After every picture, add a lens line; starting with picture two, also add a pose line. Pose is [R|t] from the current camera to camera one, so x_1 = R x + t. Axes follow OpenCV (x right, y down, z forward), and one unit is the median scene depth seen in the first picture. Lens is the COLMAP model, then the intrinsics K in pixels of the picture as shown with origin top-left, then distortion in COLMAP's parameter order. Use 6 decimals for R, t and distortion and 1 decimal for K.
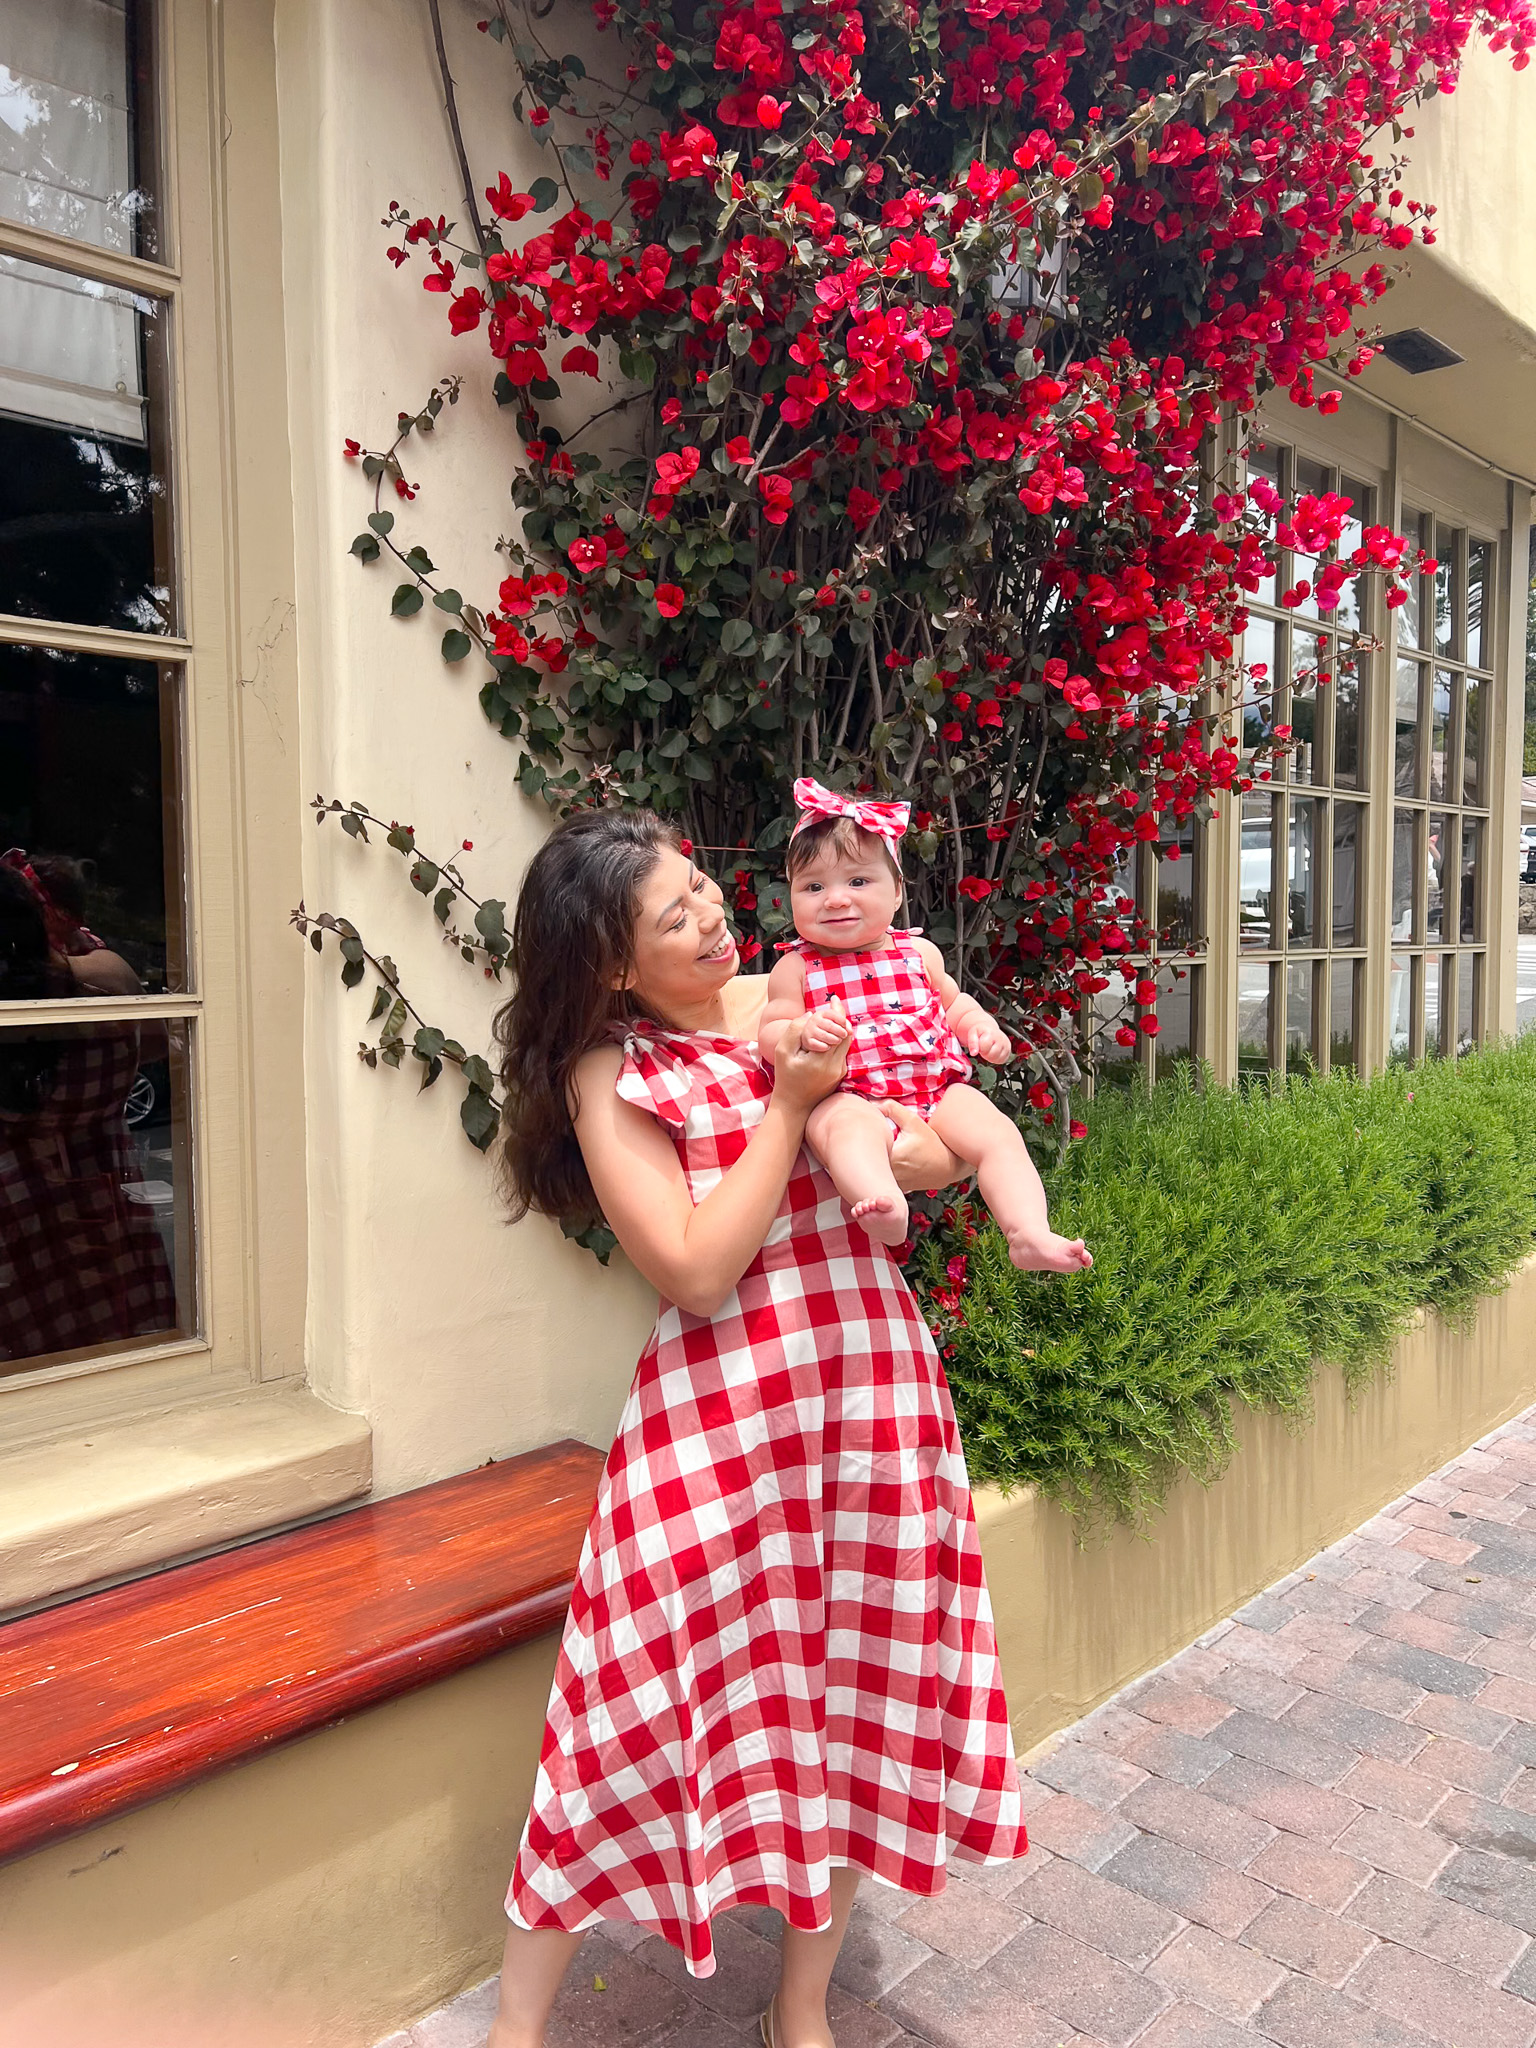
lens RADIAL K [[1494.5, 0, 750.2], [0, 1494.5, 1024.4], [0, 0, 1]] dist [0.045576, -0.055735]
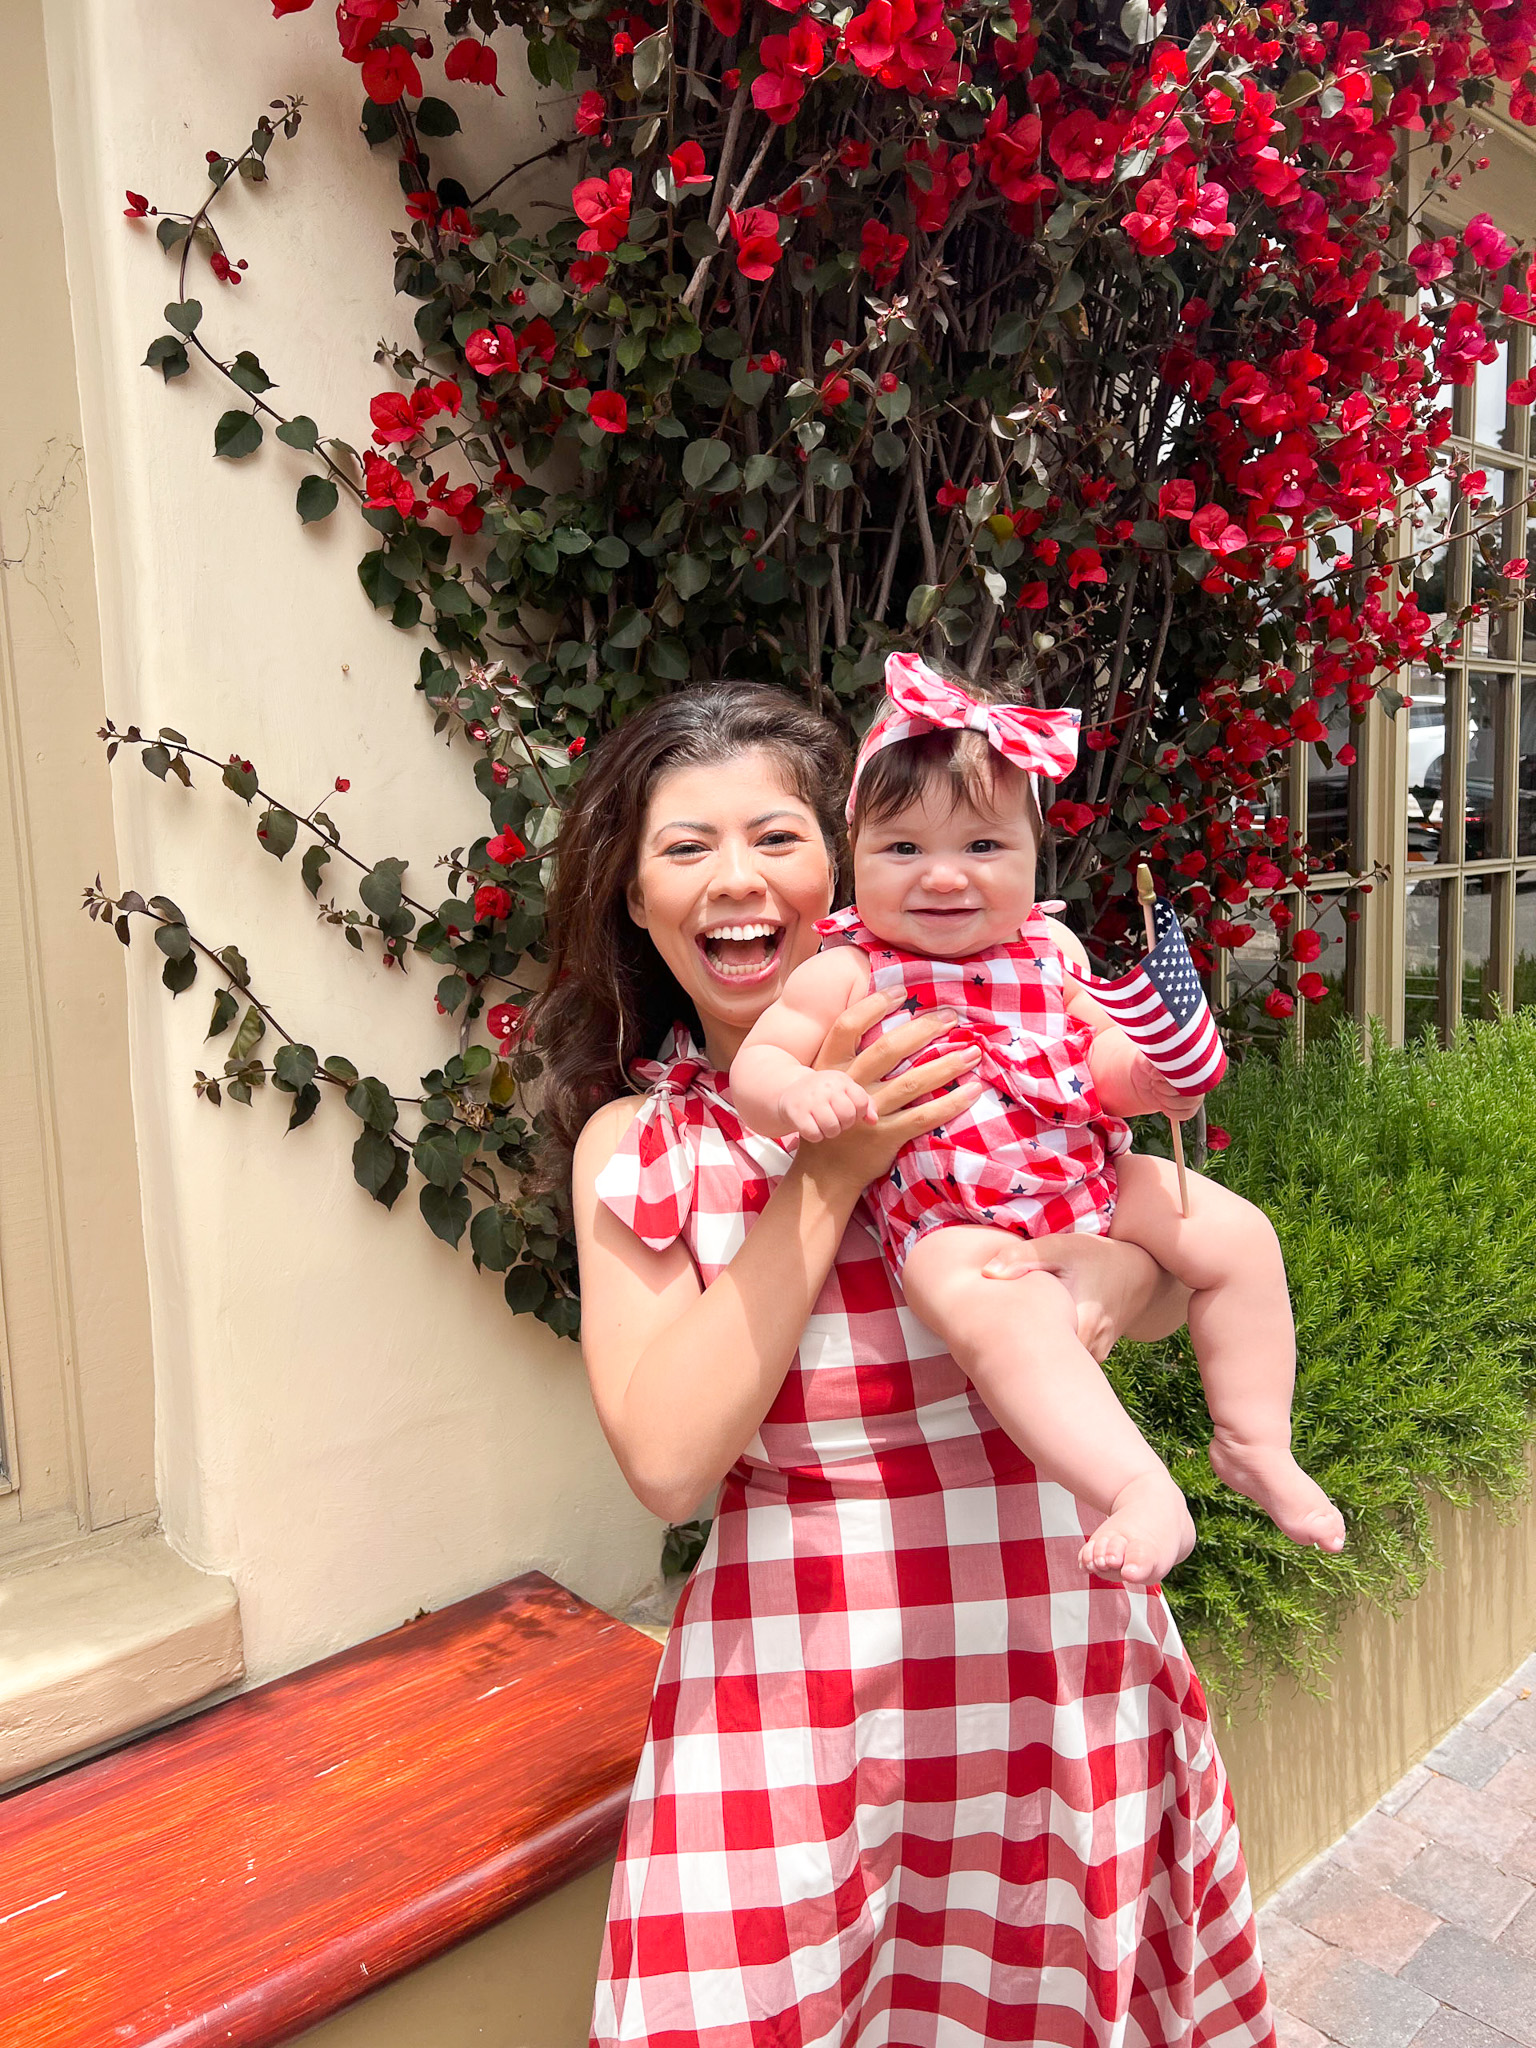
lens RADIAL K [[1501.3, 0, 758.2], [0, 1501.3, 1016.6], [0, 0, 1]] dist [0.017222, -0.003766]
pose [[0.997512, -0.019757, -0.067679, 0.051081], [0.023790, 0.997956, 0.059313, -0.045822], [0.066369, -0.060776, 0.995943, 0.287693]]
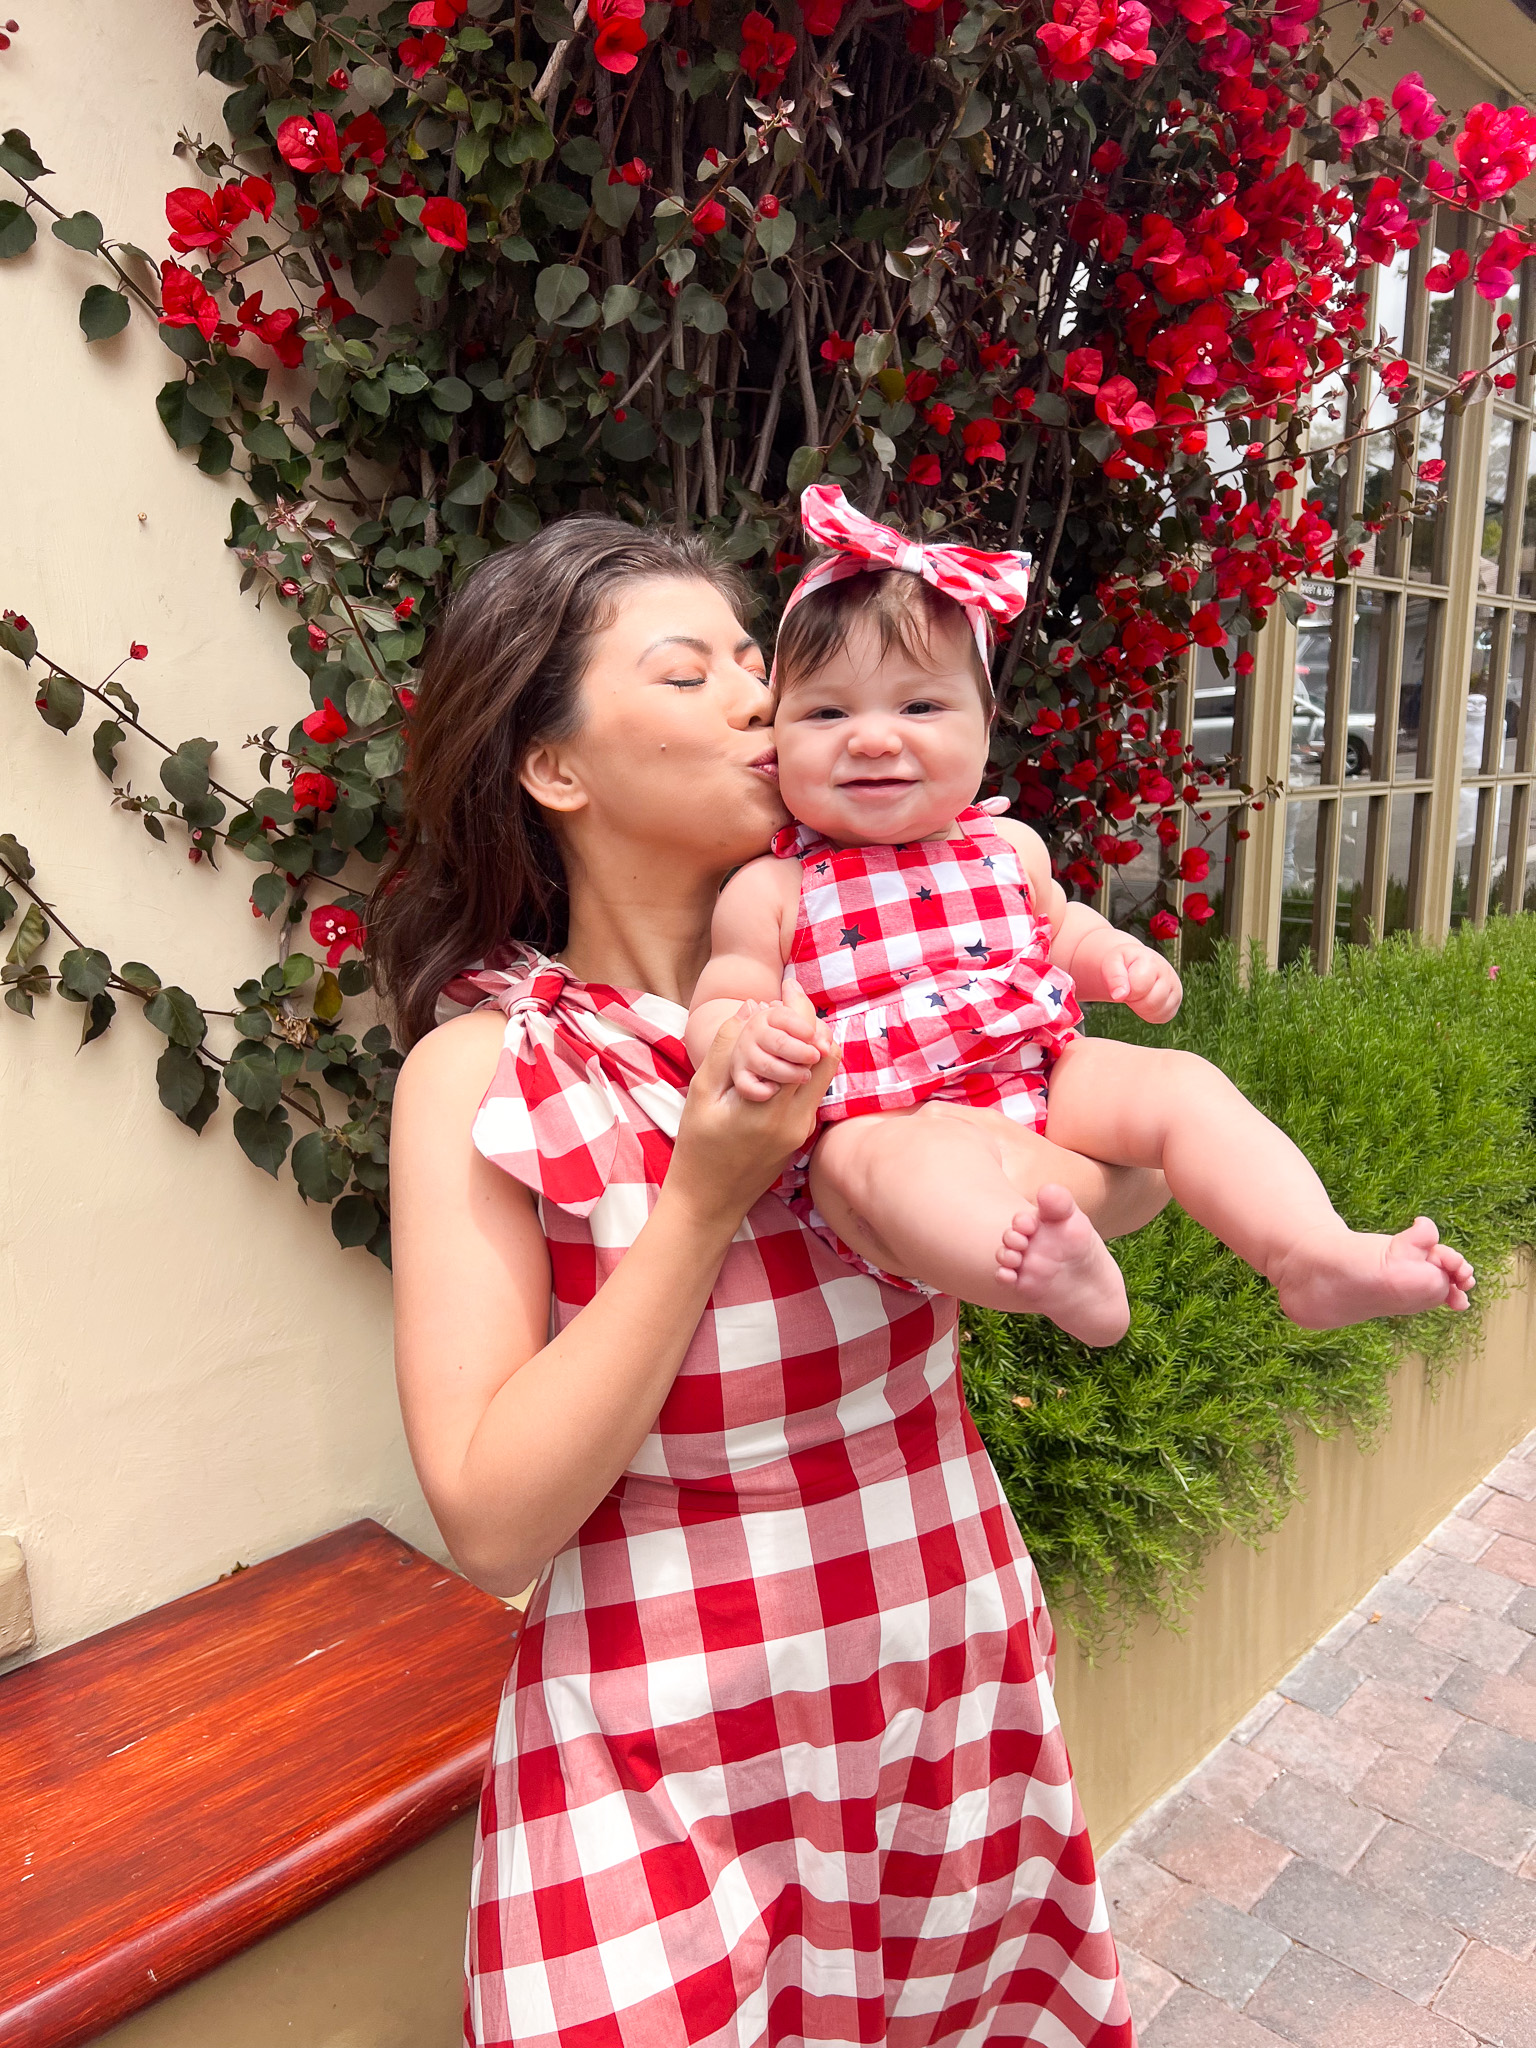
lens RADIAL K [[1494.5, 0, 750.2], [0, 1494.5, 1024.4], [0, 0, 1]] dist [0.045576, -0.055735]
pose [[0.999957, -0.000729, 0.009201, 0.056002], [-0.000418, 0.992269, 0.124103, -0.042415], [-0.009220, -0.124102, 0.992227, 0.348561]]
